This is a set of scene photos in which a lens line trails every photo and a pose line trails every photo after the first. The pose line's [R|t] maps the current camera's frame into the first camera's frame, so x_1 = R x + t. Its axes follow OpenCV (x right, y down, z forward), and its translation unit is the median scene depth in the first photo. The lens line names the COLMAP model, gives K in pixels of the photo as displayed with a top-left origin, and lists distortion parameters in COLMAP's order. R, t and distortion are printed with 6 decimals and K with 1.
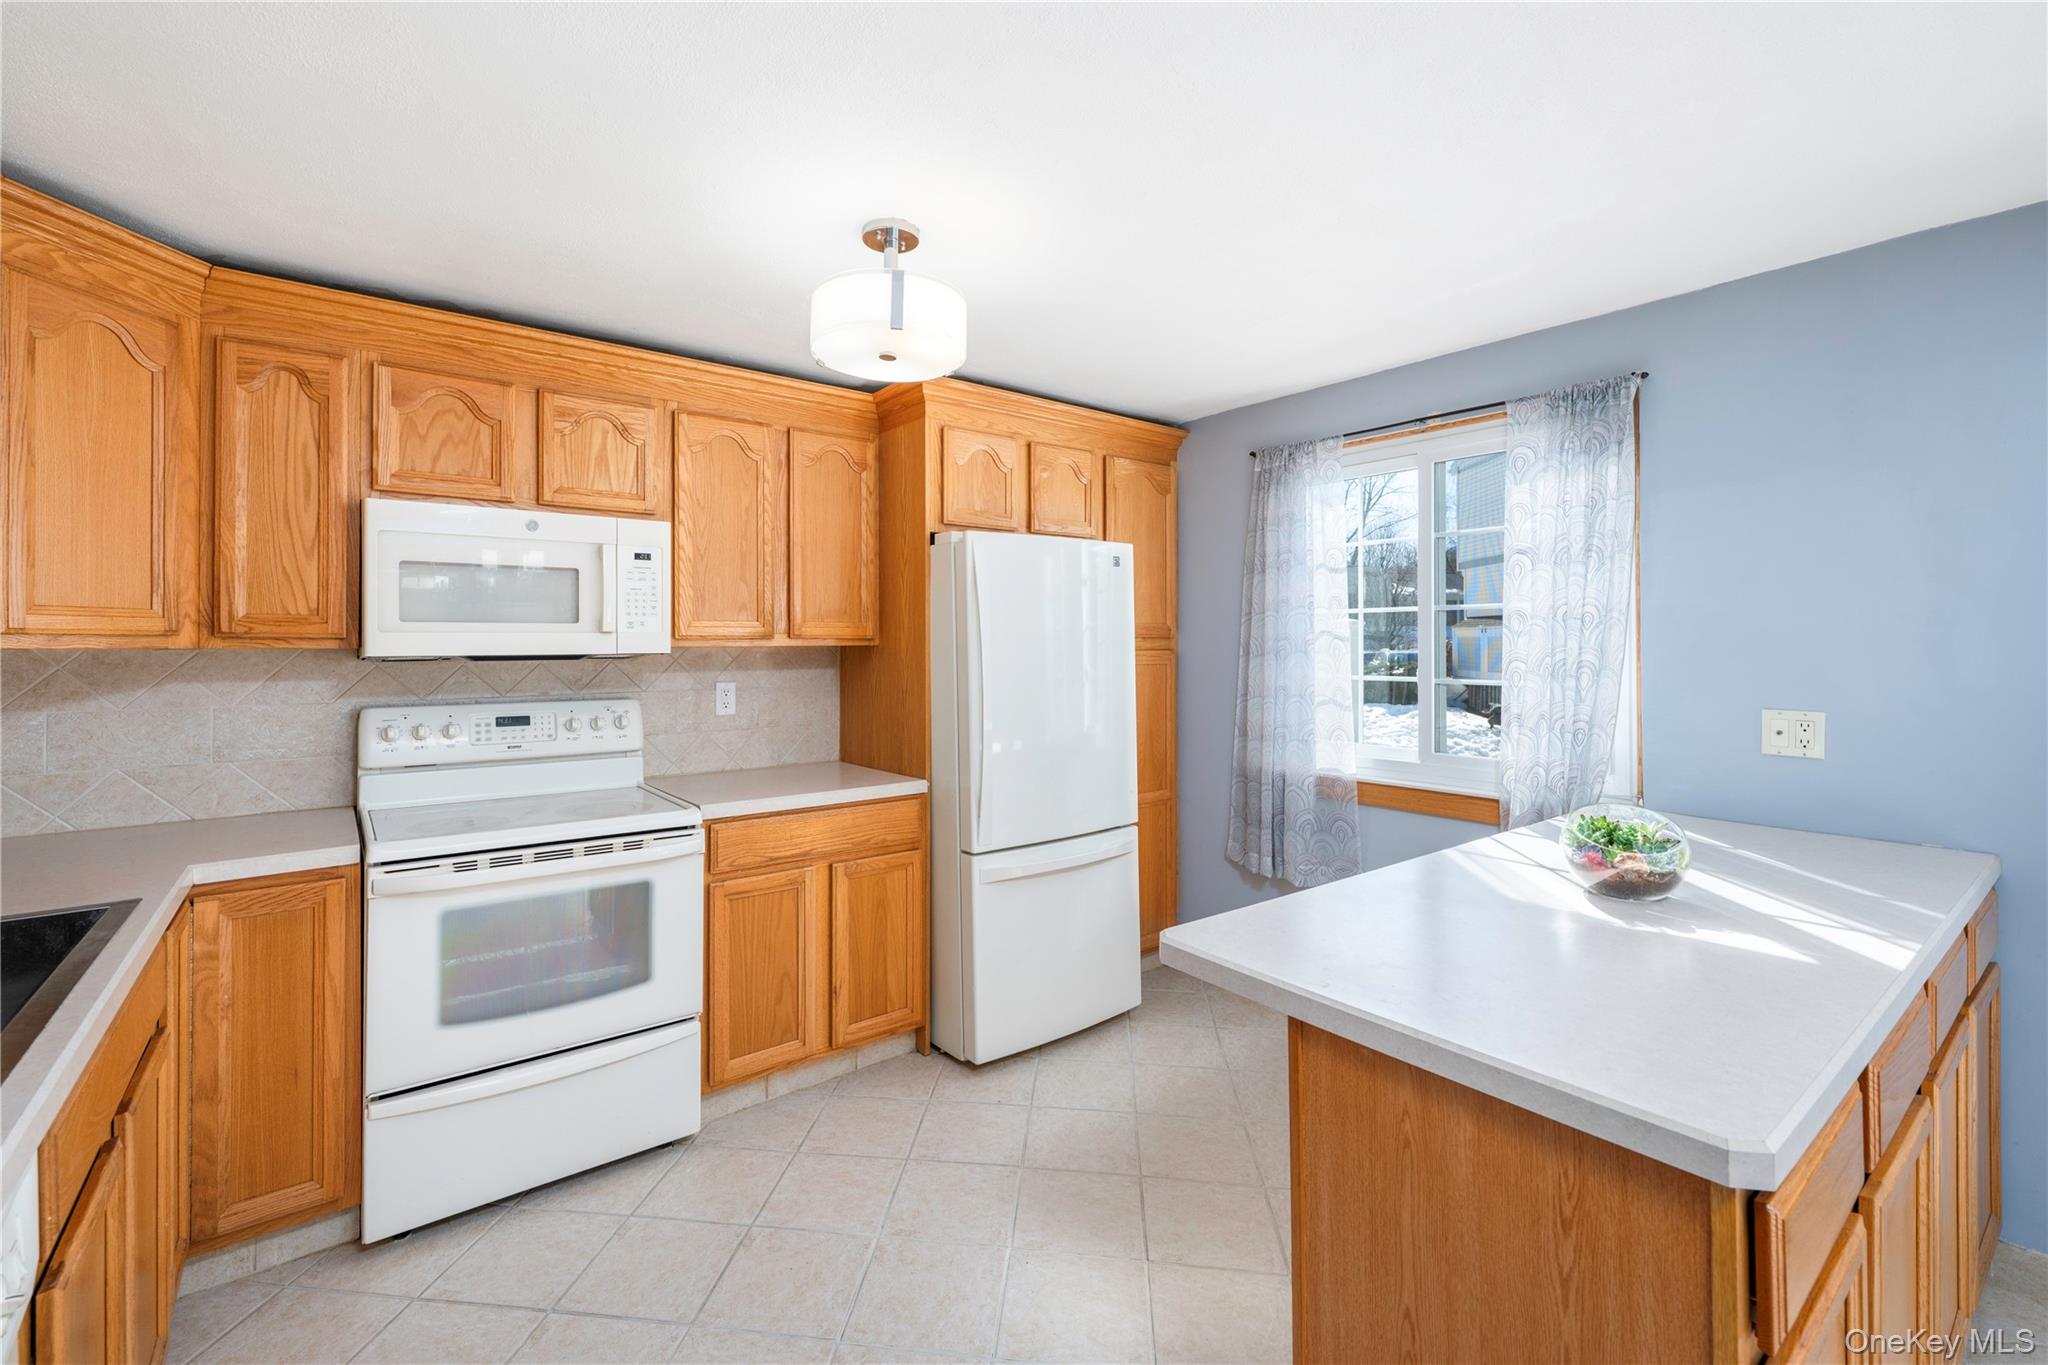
lens RADIAL K [[868.3, 0, 985.7], [0, 868.3, 640.4], [0, 0, 1]] dist [-0.000211, 0.000375]
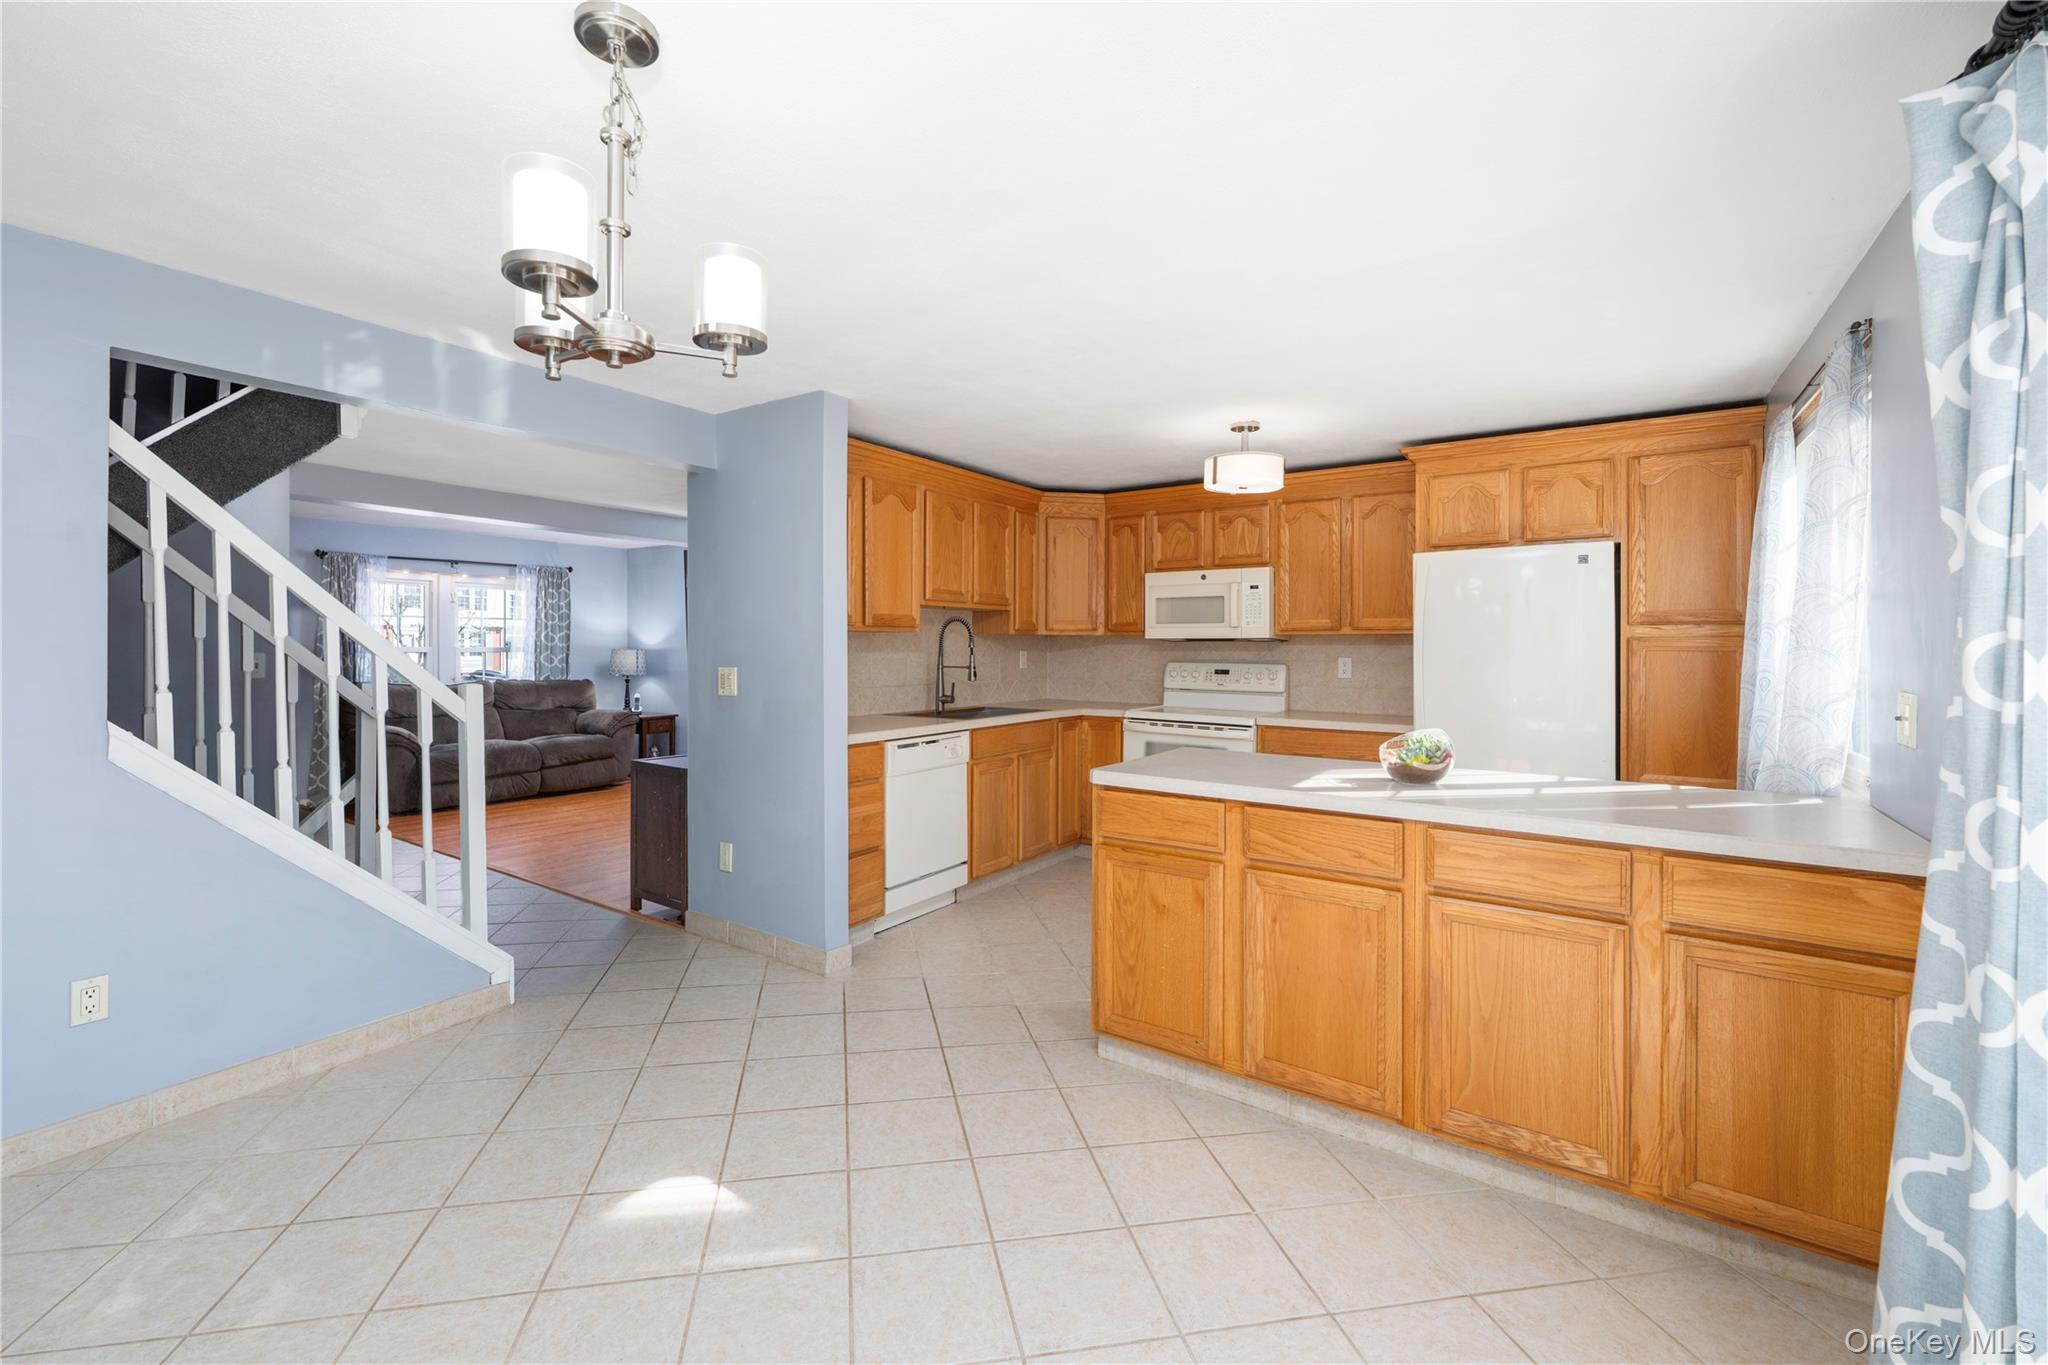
lens RADIAL K [[868.3, 0, 985.7], [0, 868.3, 640.4], [0, 0, 1]] dist [-0.000211, 0.000375]
pose [[0.300148, -0.002357, -0.953890, 1.310161], [-0.000924, 0.999996, -0.002762, 0.027750], [0.953892, 0.001710, 0.300145, -0.139927]]
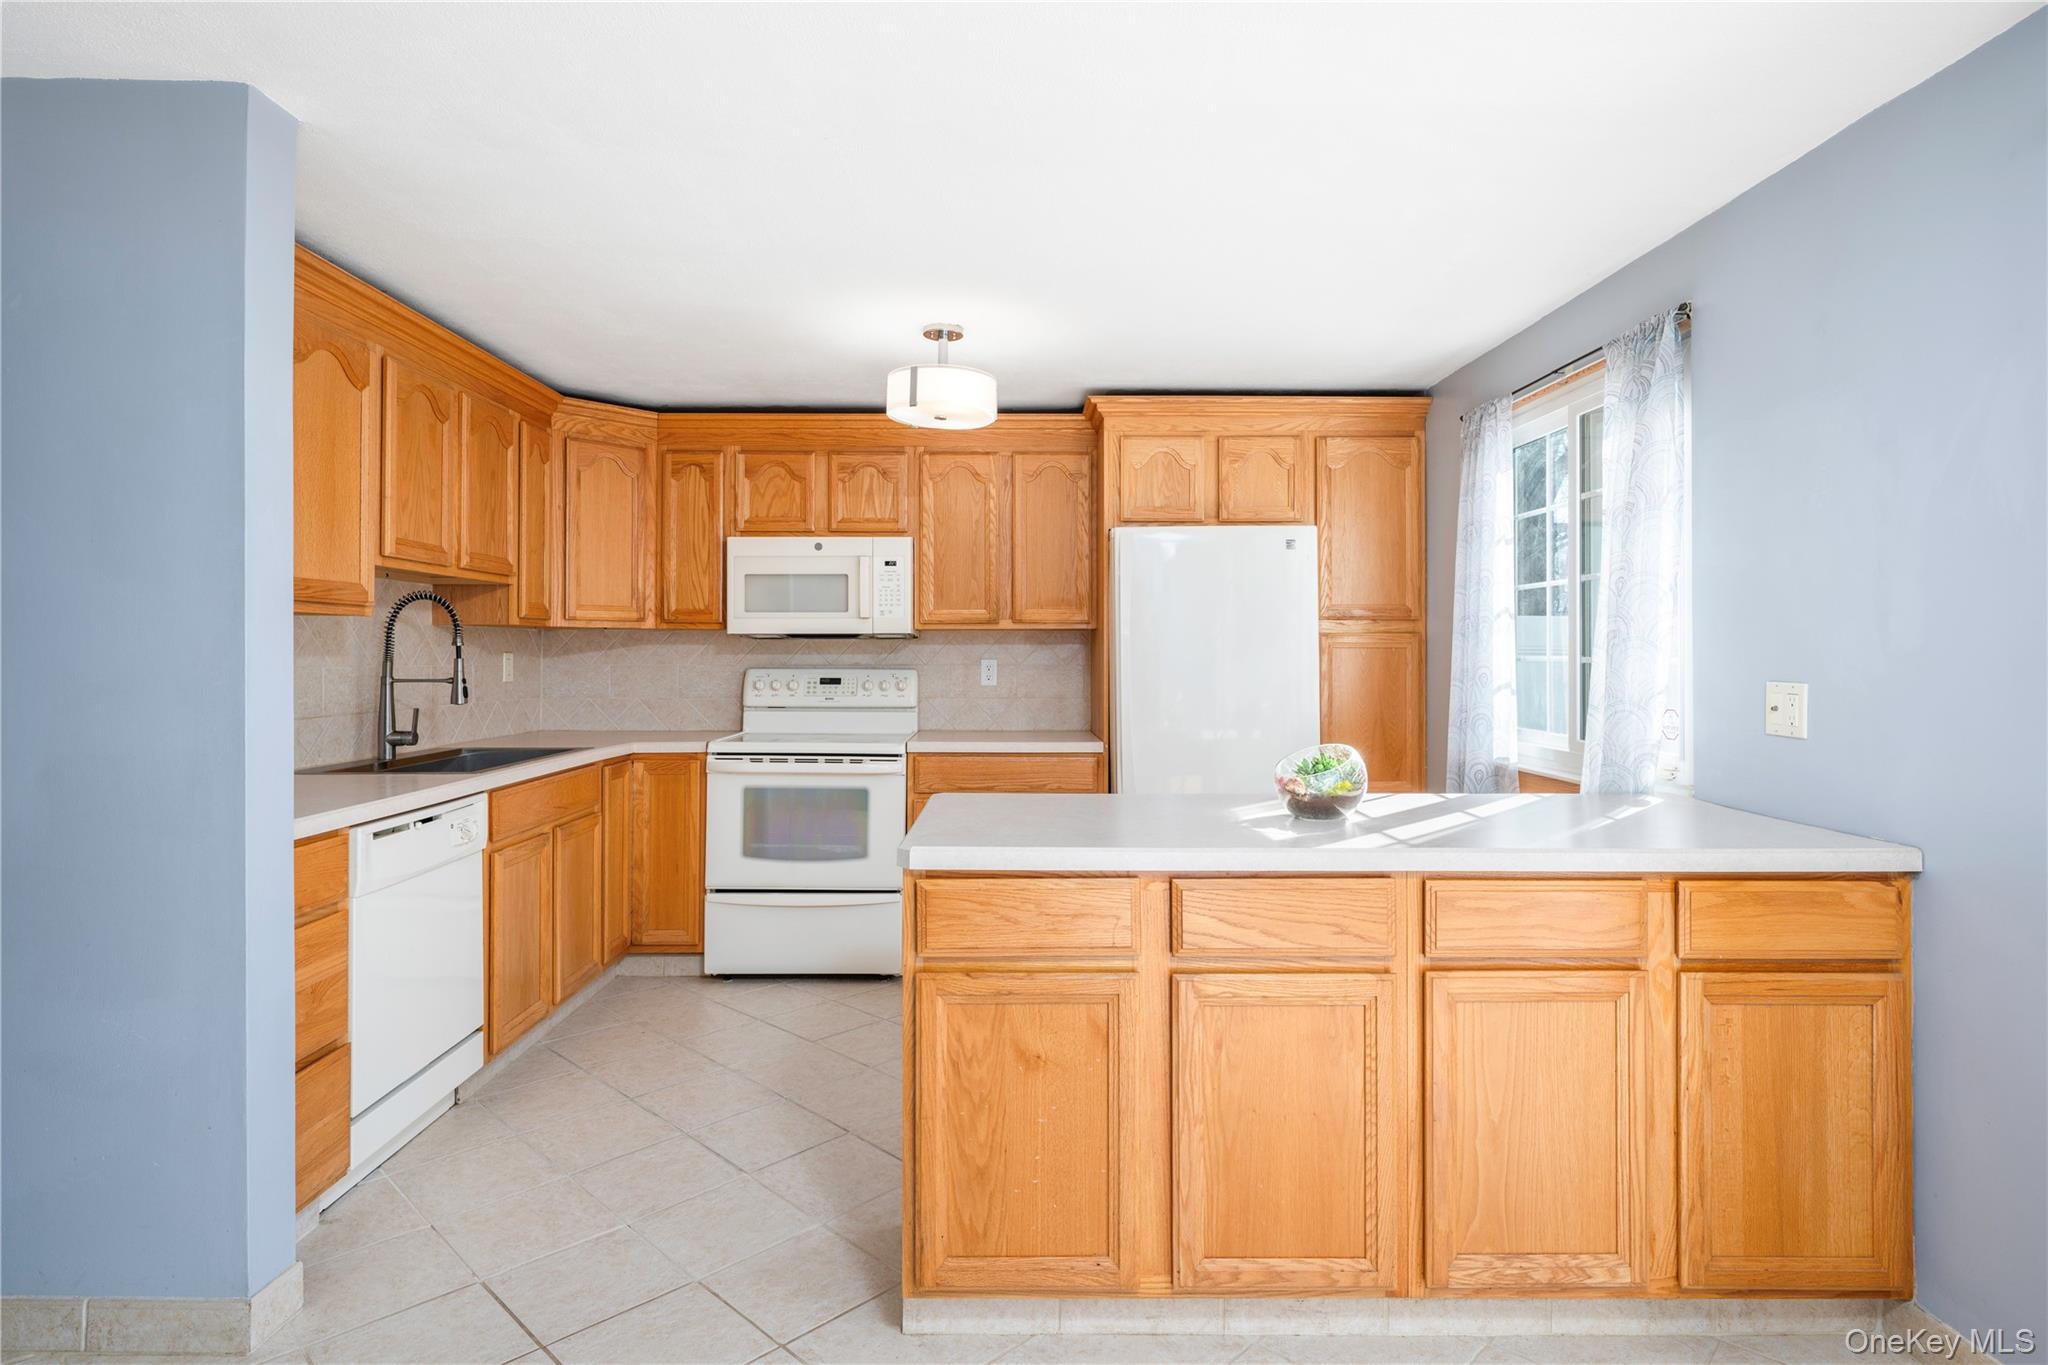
lens RADIAL K [[1073.7, 0, 1028.2], [0, 1073.7, 643.4], [0, 0, 1]] dist [0.000495, -0.000398]
pose [[0.806967, -0.003477, -0.590586, 0.837888], [0.000104, 0.999983, -0.005746, 0.043392], [0.590596, 0.004576, 0.806954, -0.268250]]
